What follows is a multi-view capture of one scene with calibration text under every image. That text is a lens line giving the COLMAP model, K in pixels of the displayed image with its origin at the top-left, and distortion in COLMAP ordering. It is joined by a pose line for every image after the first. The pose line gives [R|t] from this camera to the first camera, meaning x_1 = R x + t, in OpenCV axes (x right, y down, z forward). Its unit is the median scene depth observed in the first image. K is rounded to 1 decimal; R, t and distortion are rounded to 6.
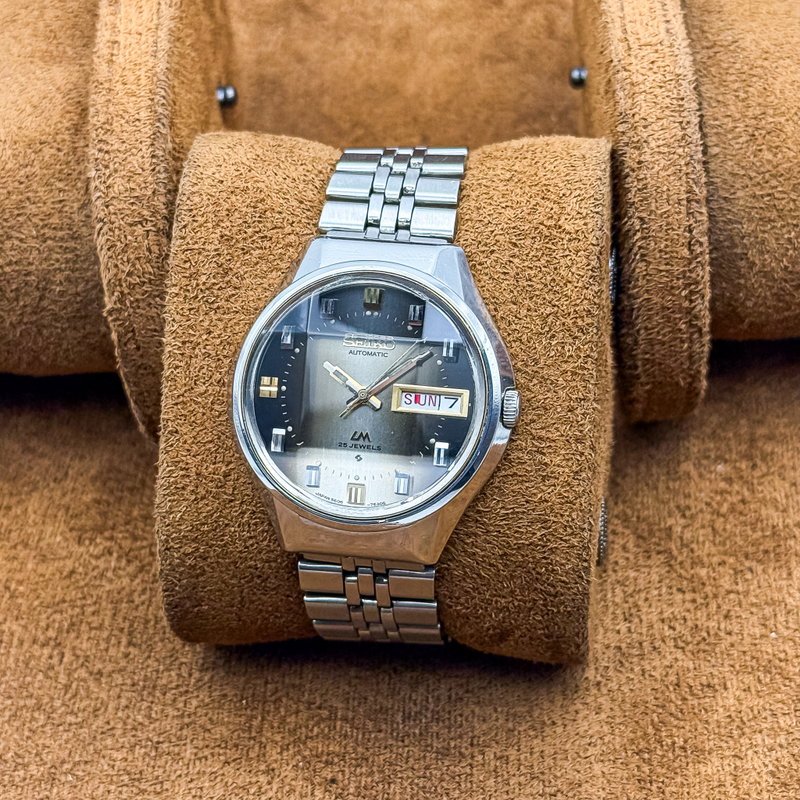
lens RADIAL K [[2020.9, 0, 443.0], [0, 2020.9, 400.0], [0, 0, 1]] dist [-0.081207, -0.531739]
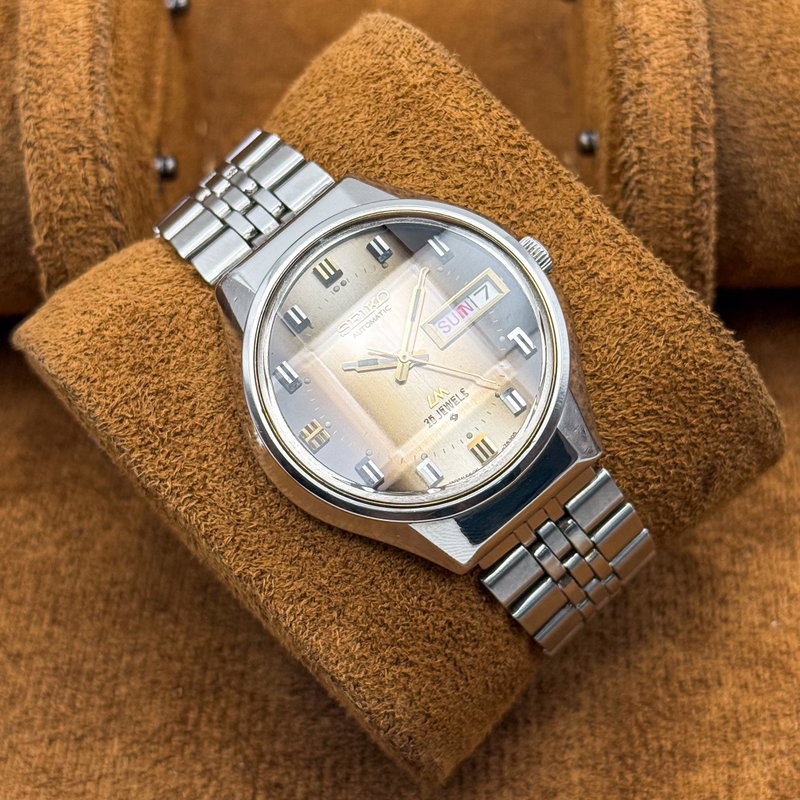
lens RADIAL K [[2020.9, 0, 443.0], [0, 2020.9, 400.0], [0, 0, 1]] dist [-0.081207, -0.531739]
pose [[0.693019, -0.681668, 0.234632, -0.224586], [0.711081, 0.699930, -0.066798, 0.072870], [-0.118692, 0.213135, 0.969786, 0.194297]]
